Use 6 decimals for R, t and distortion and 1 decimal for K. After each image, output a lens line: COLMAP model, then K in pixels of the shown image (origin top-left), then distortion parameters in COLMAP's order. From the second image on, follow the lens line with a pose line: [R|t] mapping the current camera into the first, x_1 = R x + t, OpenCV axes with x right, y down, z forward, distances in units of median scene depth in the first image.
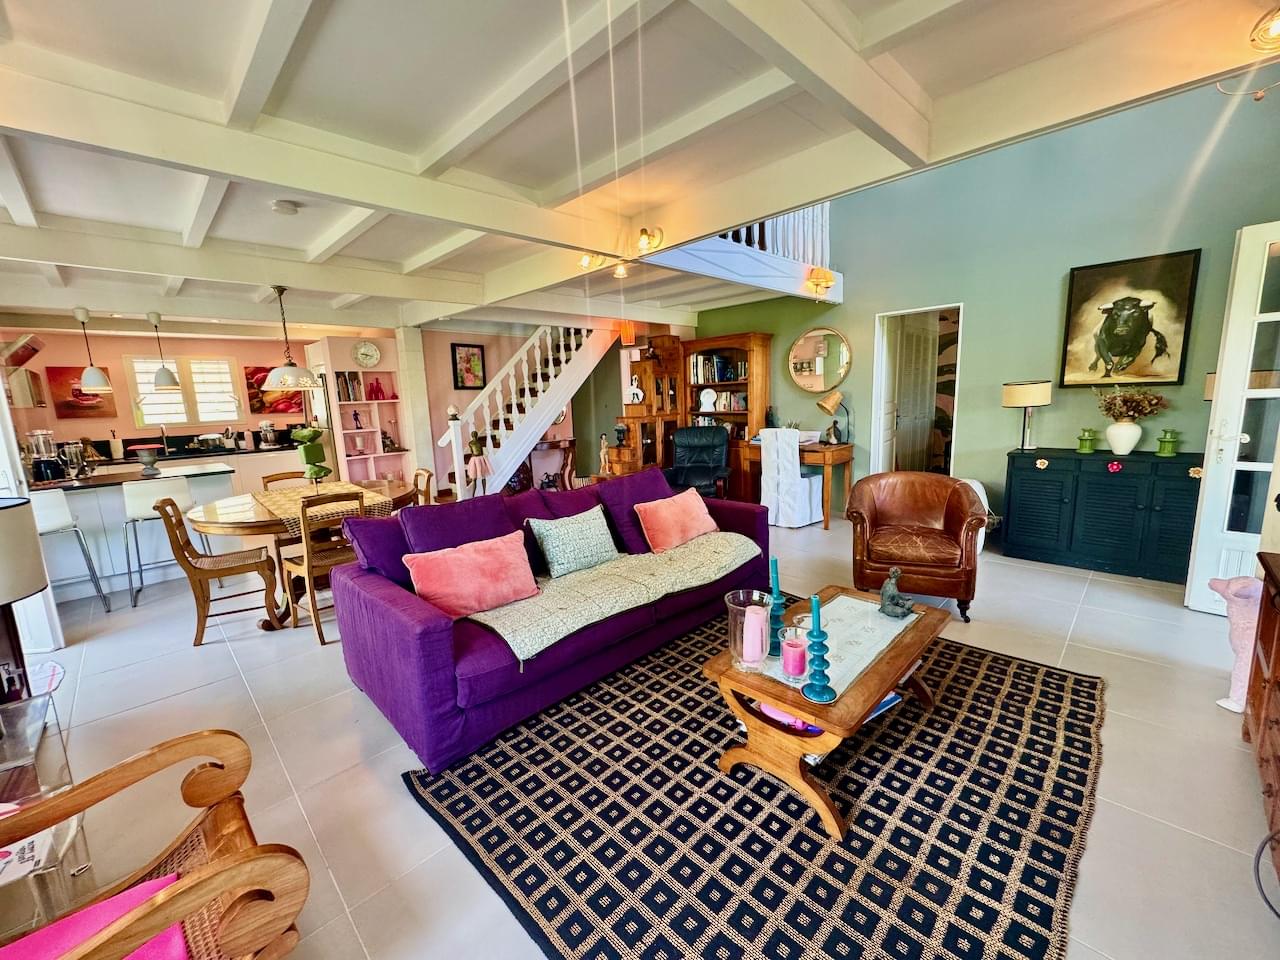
lens RADIAL K [[516.7, 0, 638.8], [0, 516.7, 482.3], [0, 0, 1]] dist [-0.000751, 0.000072]
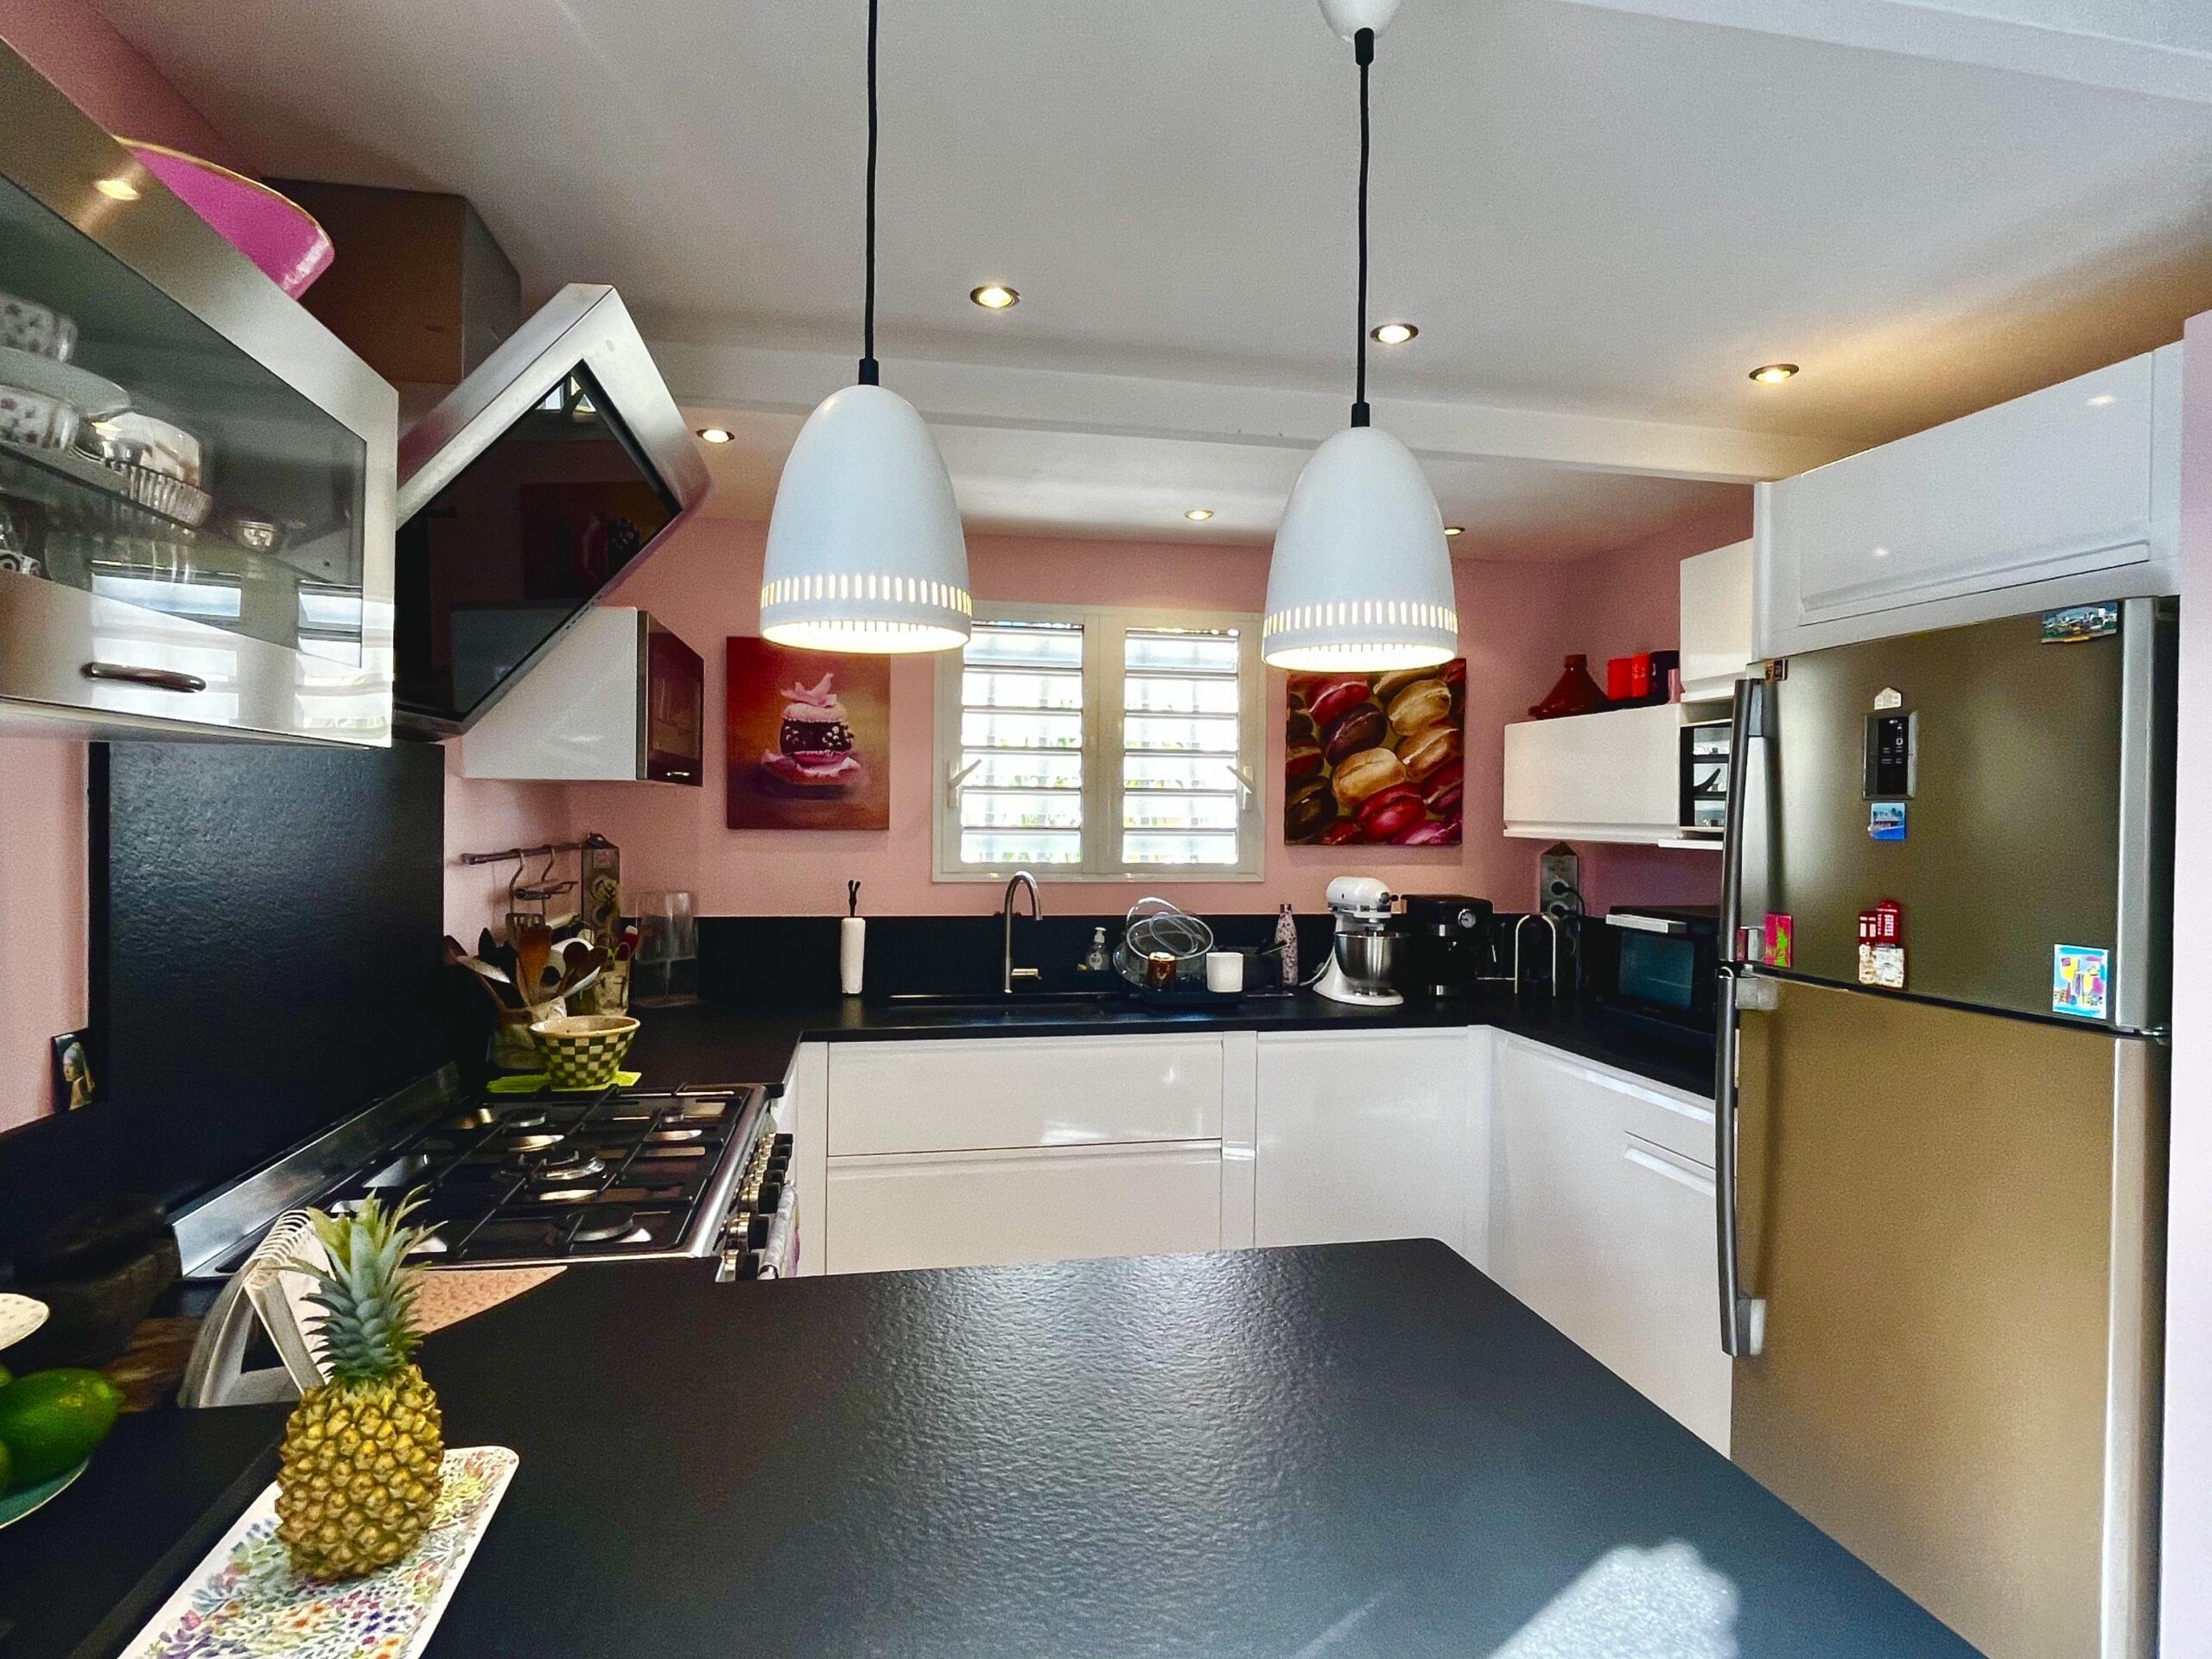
lens RADIAL K [[1140.0, 0, 1097.4], [0, 1140.0, 834.8], [0, 0, 1]] dist [0.000092, -0.000004]
pose [[0.821318, 0.049752, -0.568297, -0.551455], [-0.132868, 0.985476, -0.105749, -0.072419], [0.554782, 0.162362, 0.815999, 0.544975]]
